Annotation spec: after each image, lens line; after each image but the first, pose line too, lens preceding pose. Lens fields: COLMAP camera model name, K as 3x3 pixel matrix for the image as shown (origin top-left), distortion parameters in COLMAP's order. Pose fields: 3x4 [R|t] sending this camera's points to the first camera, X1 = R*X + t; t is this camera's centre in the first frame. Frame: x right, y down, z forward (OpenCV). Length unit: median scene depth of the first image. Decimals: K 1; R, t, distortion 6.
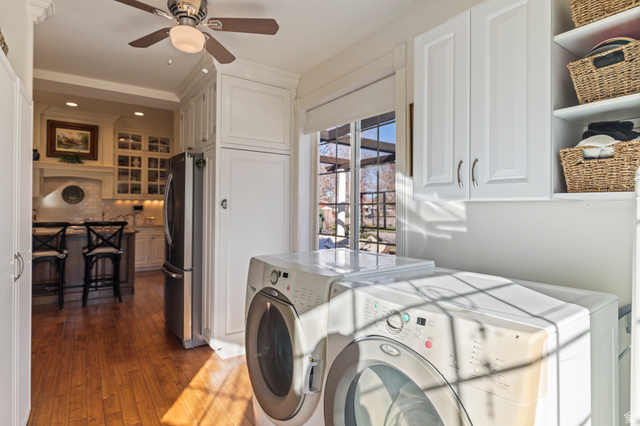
lens RADIAL K [[328.4, 0, 308.3], [0, 328.4, 204.7], [0, 0, 1]] dist [-0.000413, 0.002257]
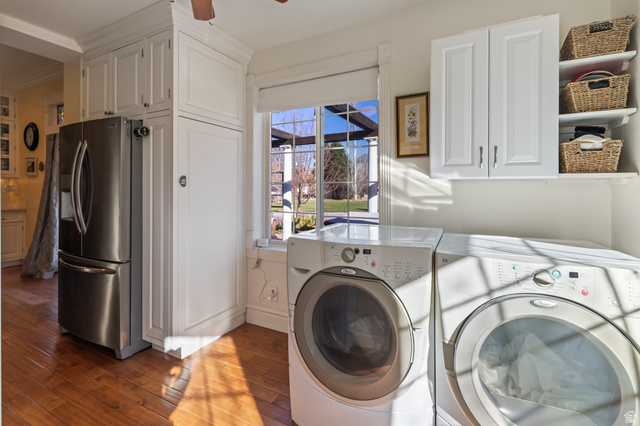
lens RADIAL K [[294.7, 0, 307.4], [0, 294.7, 188.5], [0, 0, 1]] dist [0.005602, -0.000809]
pose [[0.886106, -0.000397, 0.463482, -0.326799], [-0.003612, 0.999963, 0.007762, 0.009631], [-0.463468, -0.008552, 0.886072, 0.153528]]
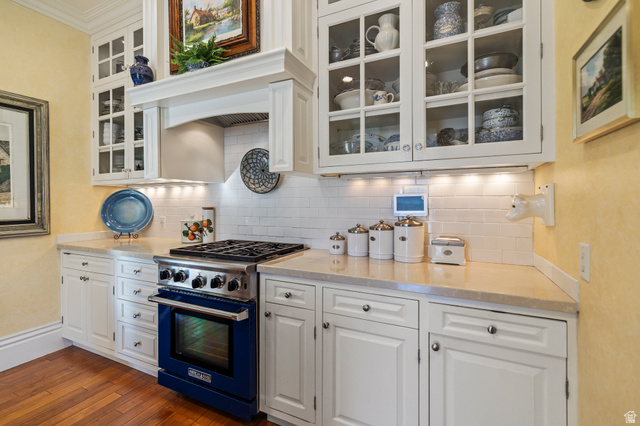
lens RADIAL K [[294.7, 0, 320.7], [0, 294.7, 202.8], [0, 0, 1]] dist [0.005602, -0.000809]
pose [[0.504102, -0.003741, -0.863636, -0.847396], [0.015492, 0.999869, 0.004711, 0.017843], [0.863505, -0.015754, 0.504094, 2.059644]]
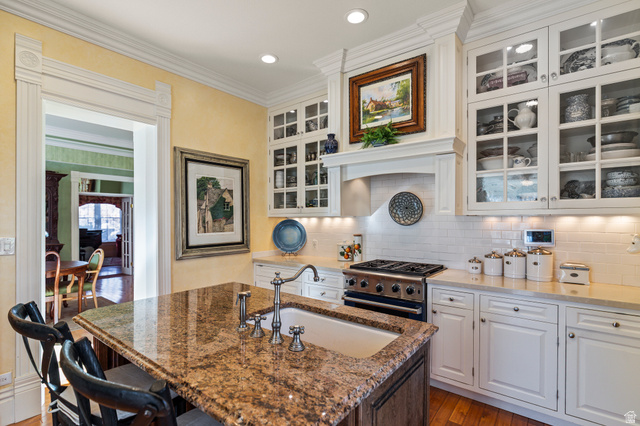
lens RADIAL K [[311.5, 0, 315.9], [0, 311.5, 221.6], [0, 0, 1]] dist [-0.006609, 0.003162]
pose [[0.307318, 0.003486, -0.951600, -0.641457], [0.013308, 0.999880, 0.007961, -0.037391], [0.951514, -0.015110, 0.307235, 1.644007]]
